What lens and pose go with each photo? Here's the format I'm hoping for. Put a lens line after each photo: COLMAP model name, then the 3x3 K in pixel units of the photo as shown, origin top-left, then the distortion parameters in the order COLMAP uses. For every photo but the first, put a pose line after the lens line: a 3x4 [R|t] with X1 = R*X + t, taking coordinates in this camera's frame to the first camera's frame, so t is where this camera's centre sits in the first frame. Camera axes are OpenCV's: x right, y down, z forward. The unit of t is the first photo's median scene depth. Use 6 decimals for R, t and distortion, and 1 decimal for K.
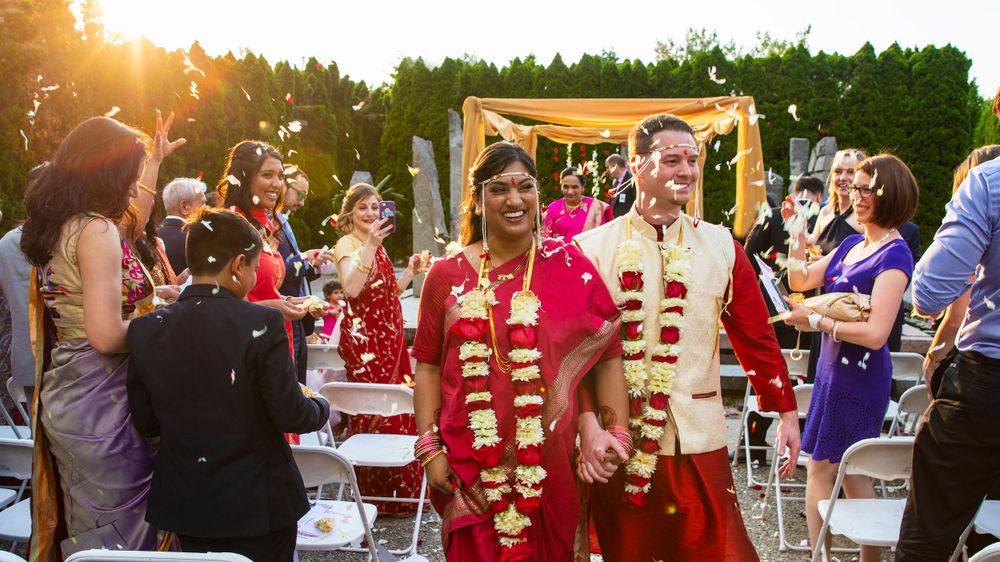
lens RADIAL K [[750.4, 0, 500.3], [0, 750.4, 280.3], [0, 0, 1]] dist [-0.000093, 0.000195]
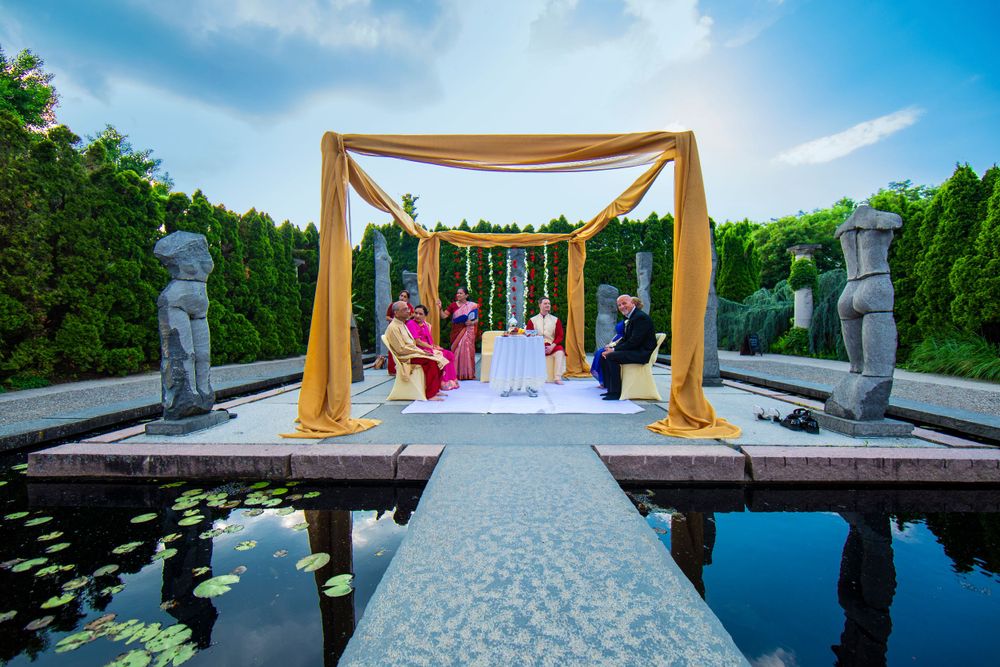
lens RADIAL K [[403.2, 0, 499.9], [0, 403.2, 331.0], [0, 0, 1]] dist [-0.000105, -0.000002]
pose [[0.988281, -0.006884, 0.152487, 0.024908], [0.017798, 0.997366, -0.070321, -0.003928], [-0.151601, 0.072210, 0.985801, 0.213933]]
